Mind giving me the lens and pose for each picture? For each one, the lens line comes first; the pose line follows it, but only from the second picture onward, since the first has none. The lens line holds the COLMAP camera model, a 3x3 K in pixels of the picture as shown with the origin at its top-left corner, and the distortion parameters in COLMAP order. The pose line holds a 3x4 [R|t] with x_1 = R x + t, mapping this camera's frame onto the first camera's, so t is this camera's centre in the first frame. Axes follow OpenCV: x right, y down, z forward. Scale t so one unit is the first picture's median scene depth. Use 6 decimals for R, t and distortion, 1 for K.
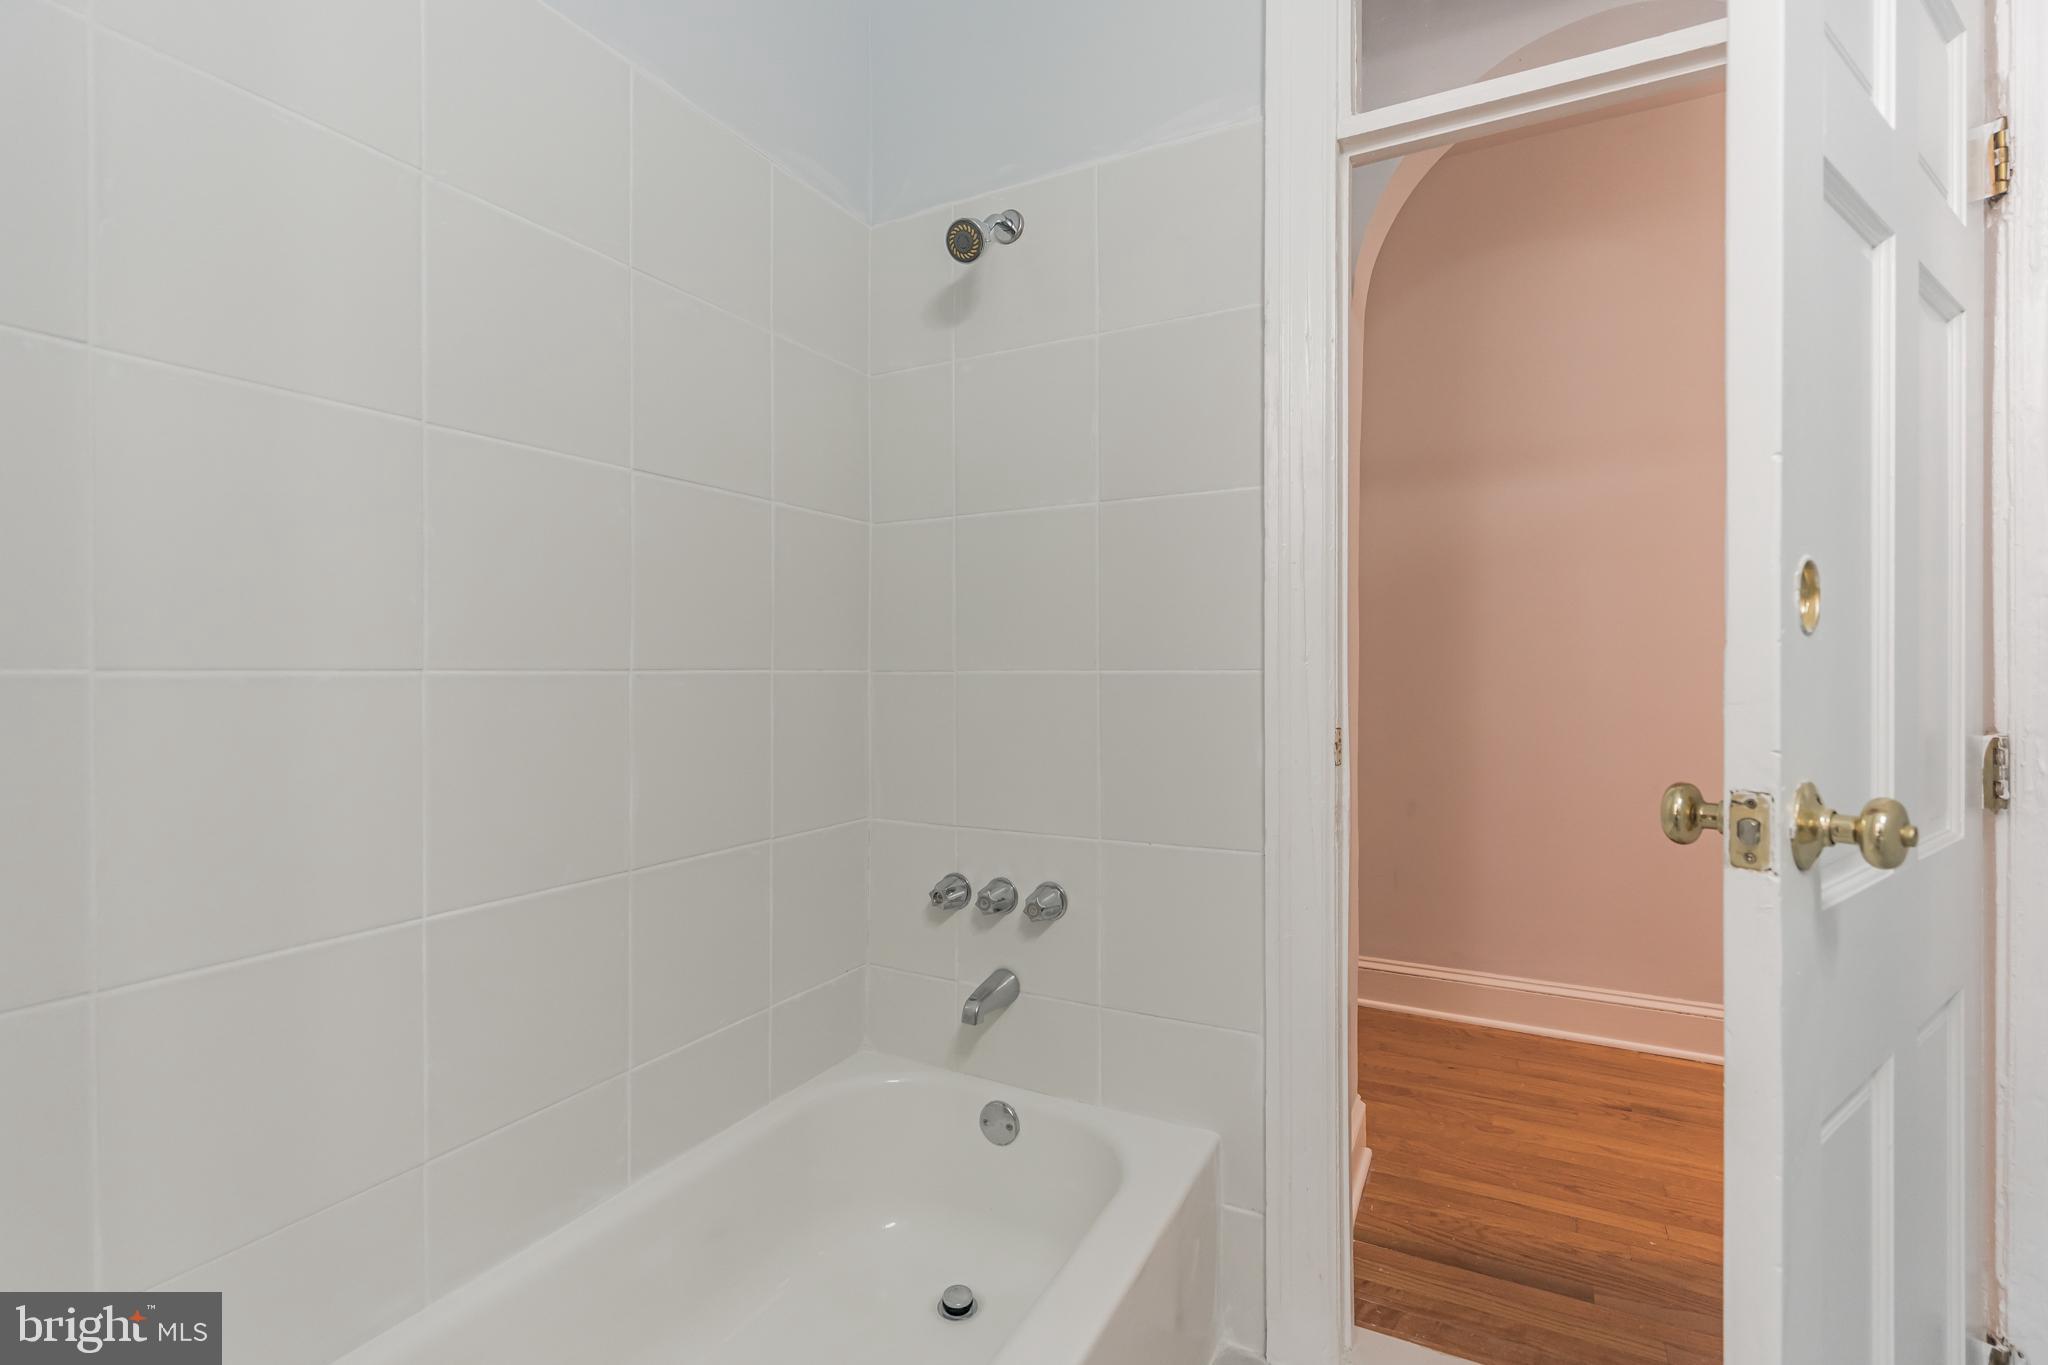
lens RADIAL K [[964.7, 0, 991.7], [0, 964.7, 682.9], [0, 0, 1]] dist [0.000054, 0.000328]
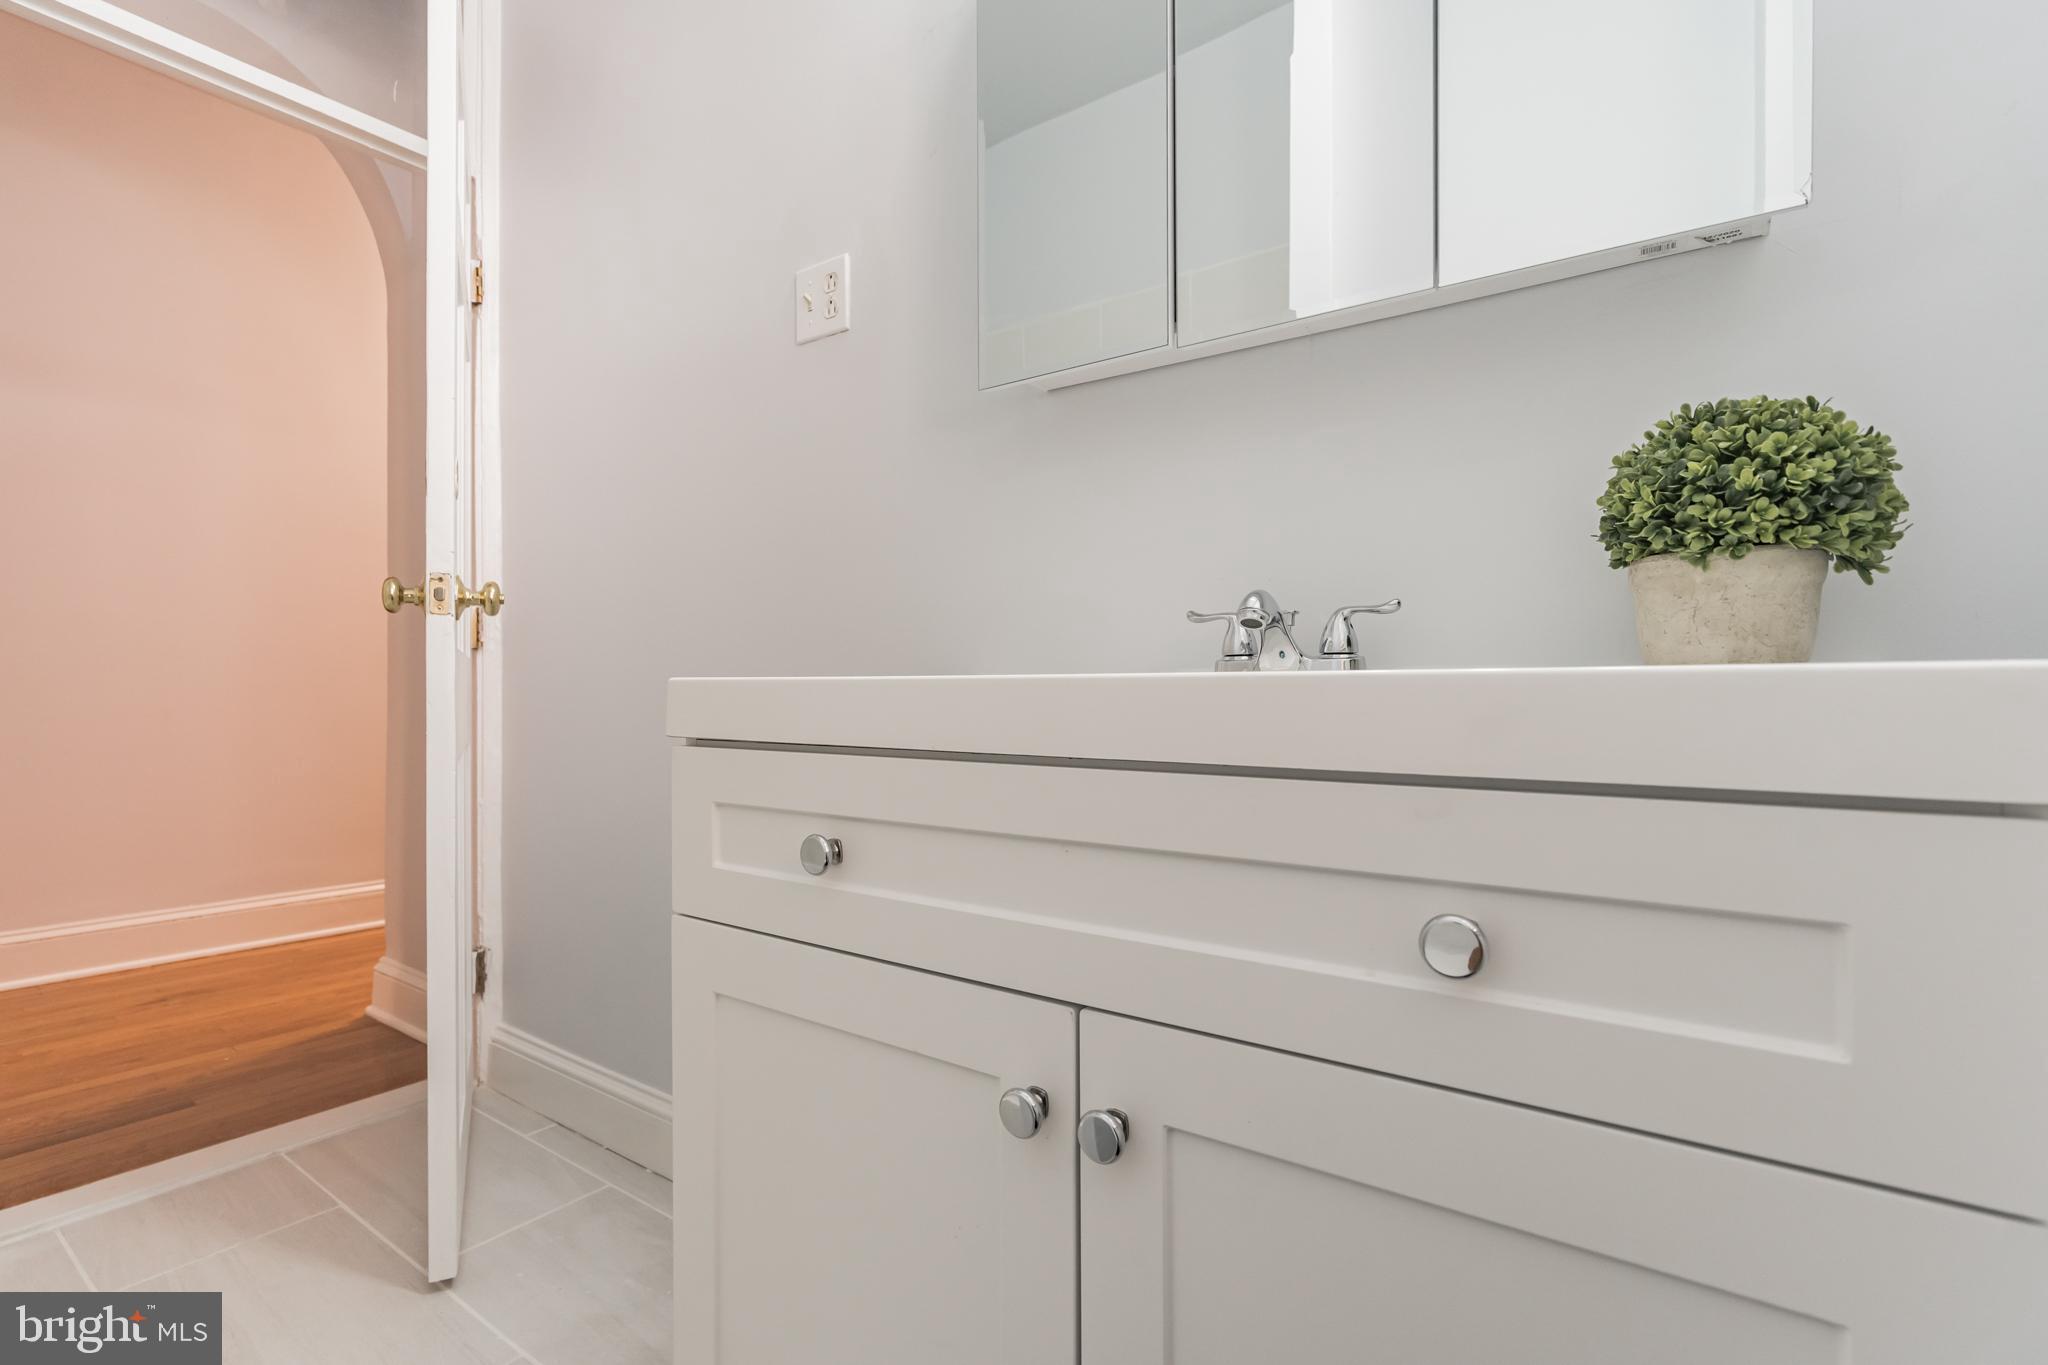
lens RADIAL K [[964.7, 0, 991.7], [0, 964.7, 682.9], [0, 0, 1]] dist [0.000054, 0.000328]
pose [[0.173026, 0.000846, 0.984917, -0.537865], [0.007884, 0.999966, -0.002244, 0.205354], [-0.984886, 0.008153, 0.173013, -0.235509]]
